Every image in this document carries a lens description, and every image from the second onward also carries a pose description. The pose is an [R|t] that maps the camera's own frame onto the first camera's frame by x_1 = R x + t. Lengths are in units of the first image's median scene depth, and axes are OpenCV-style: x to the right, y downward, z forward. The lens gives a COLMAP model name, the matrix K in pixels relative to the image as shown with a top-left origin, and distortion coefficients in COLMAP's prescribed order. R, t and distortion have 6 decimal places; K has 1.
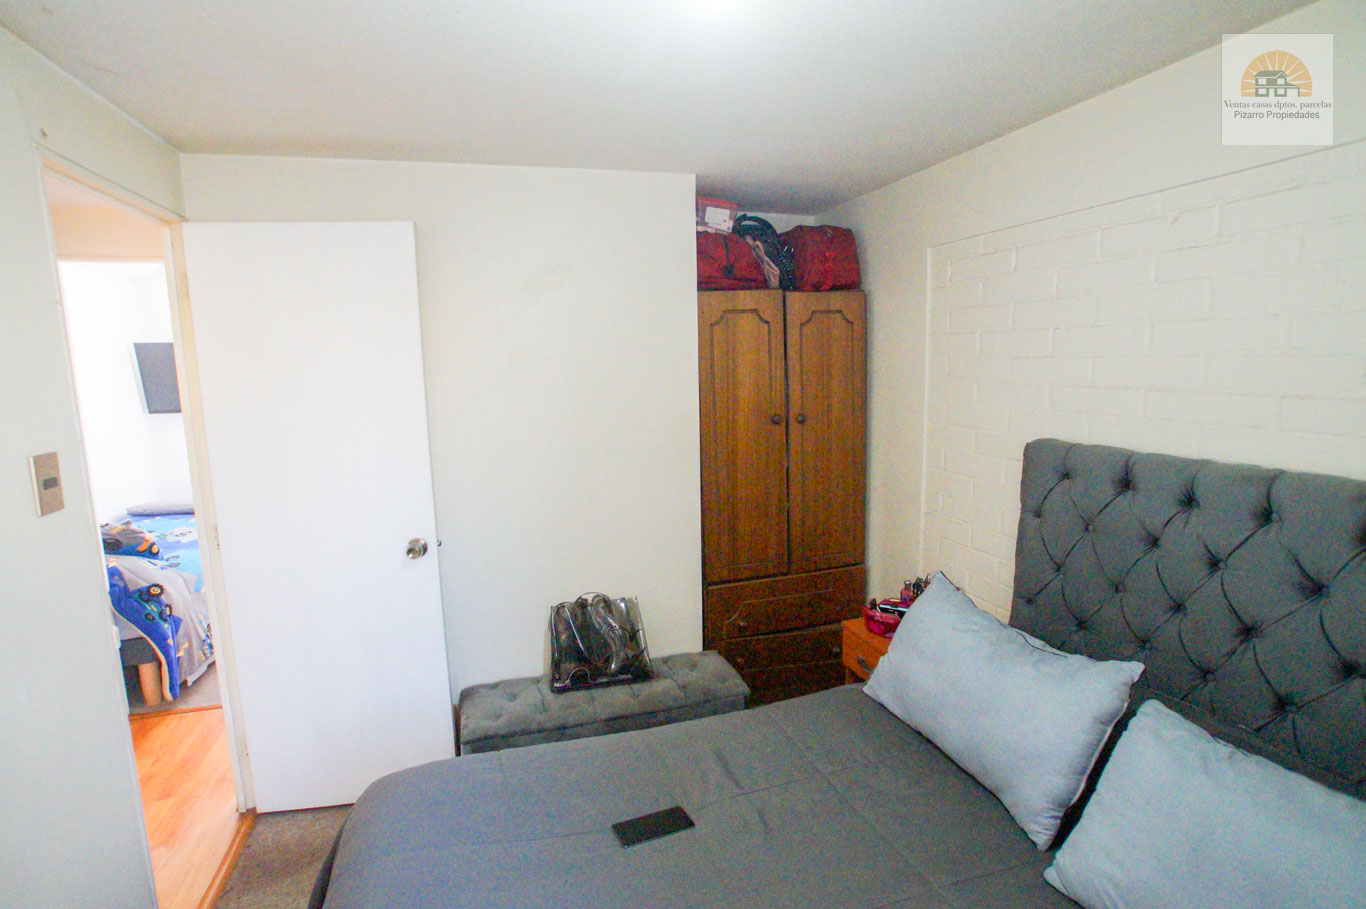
lens RADIAL K [[669.7, 0, 665.9], [0, 669.7, 464.9], [0, 0, 1]] dist [-0.061407, 0.038712]
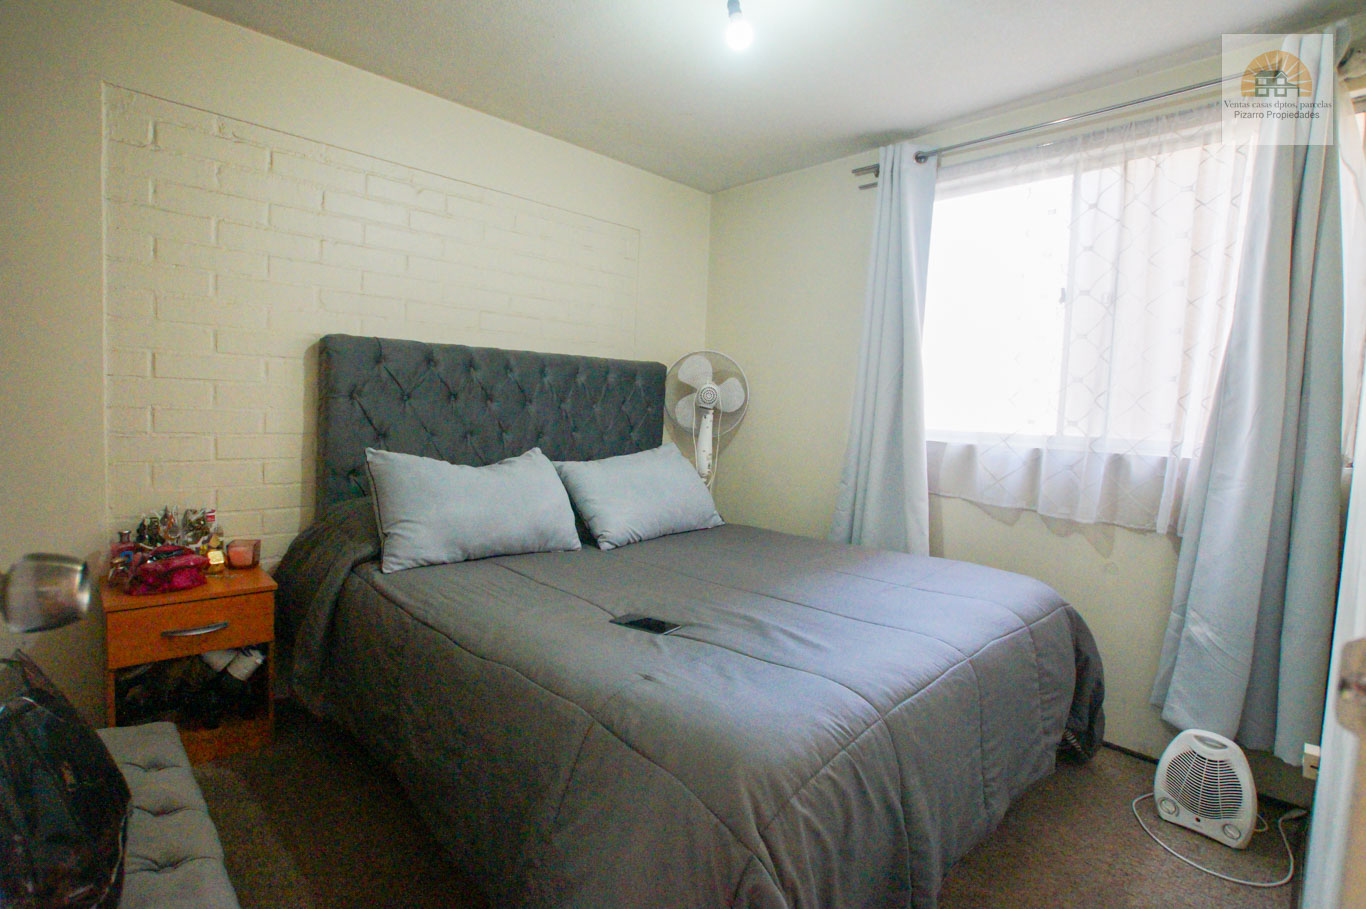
lens RADIAL K [[669.7, 0, 665.9], [0, 669.7, 464.9], [0, 0, 1]] dist [-0.061407, 0.038712]
pose [[-0.460574, -0.081280, 0.883892, -0.738531], [0.100877, 0.984554, 0.143101, 0.078356], [-0.881871, 0.155073, -0.445260, 1.023677]]
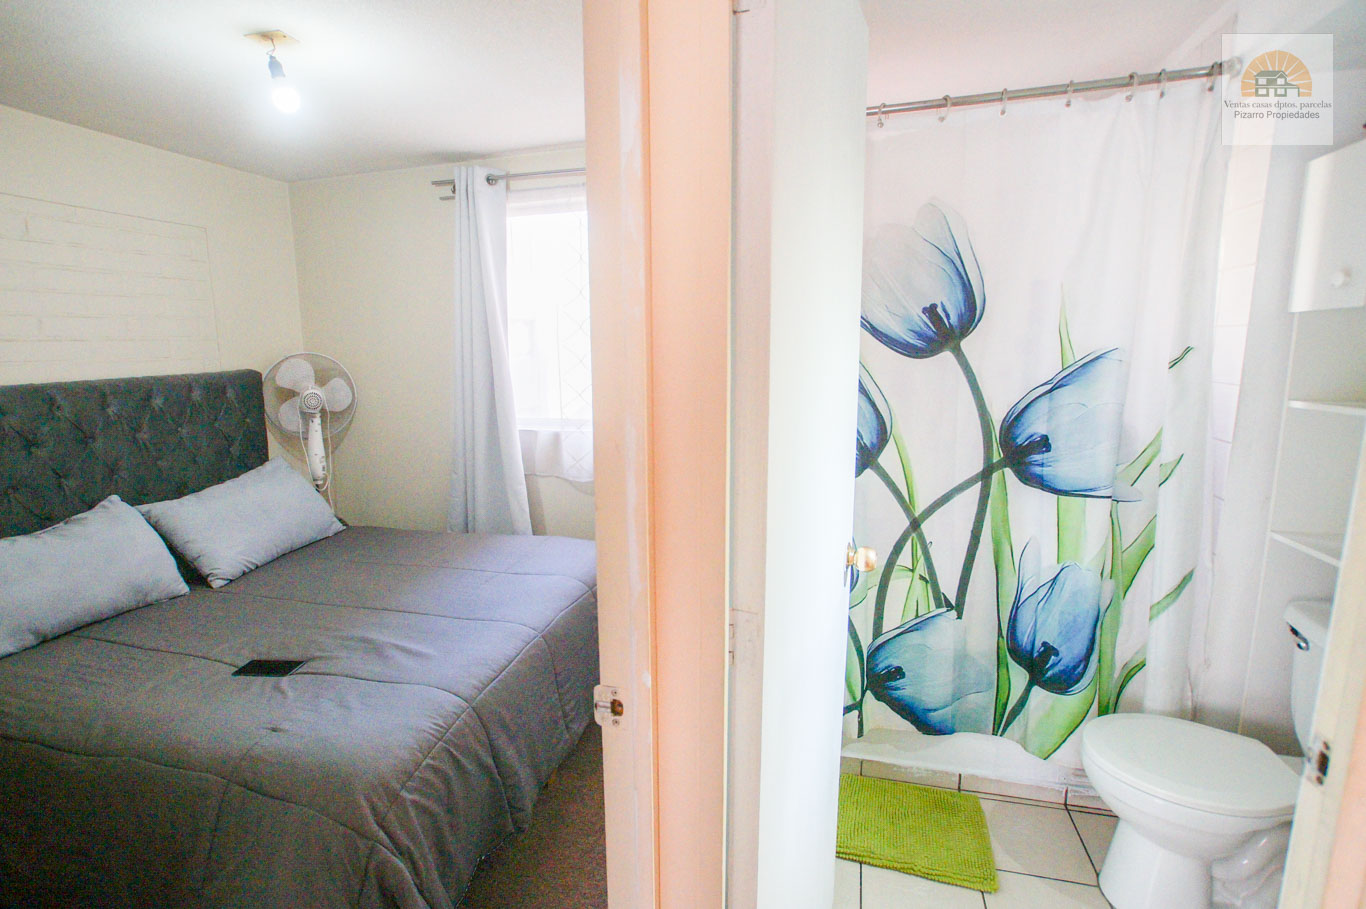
lens RADIAL K [[669.7, 0, 665.9], [0, 669.7, 464.9], [0, 0, 1]] dist [-0.061407, 0.038712]
pose [[-0.843738, -0.086874, 0.529678, -0.939082], [0.094200, 0.947534, 0.305461, -0.108277], [-0.528425, 0.307624, -0.791287, 1.053593]]
